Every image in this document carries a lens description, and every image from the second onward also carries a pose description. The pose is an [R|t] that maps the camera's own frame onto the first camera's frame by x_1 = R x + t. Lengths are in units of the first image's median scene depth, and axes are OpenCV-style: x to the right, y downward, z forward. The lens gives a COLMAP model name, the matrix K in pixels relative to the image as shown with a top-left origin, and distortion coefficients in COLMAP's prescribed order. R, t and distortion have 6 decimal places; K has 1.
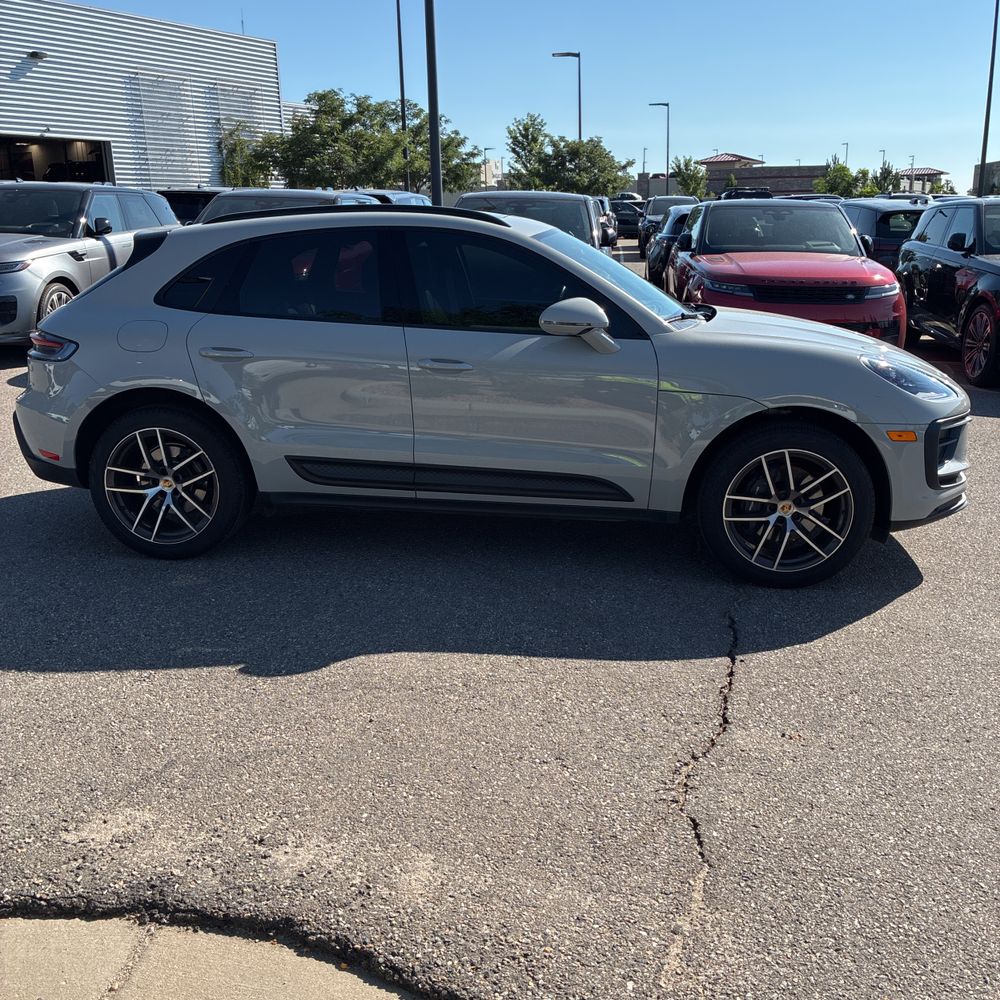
lens RADIAL K [[1014.2, 0, 502.0], [0, 1014.2, 497.5], [0, 0, 1]] dist [0.009538, 0.004354]
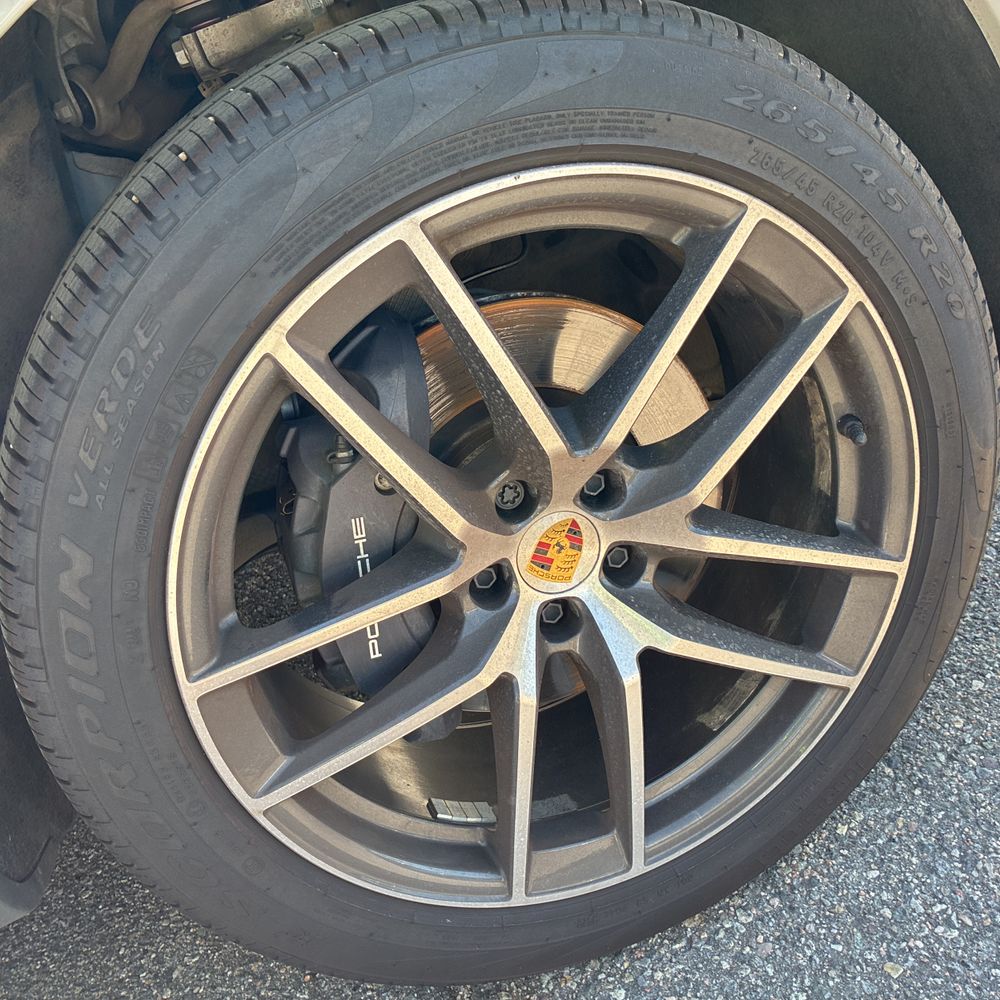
lens RADIAL K [[1053.2, 0, 490.9], [0, 1053.2, 493.7], [0, 0, 1]] dist [0.007082, 0.008646]
pose [[0.846122, -0.469229, 0.252787, 0.032532], [0.424246, 0.880021, 0.213492, -0.005584], [-0.322634, -0.073397, 0.943674, 0.118288]]
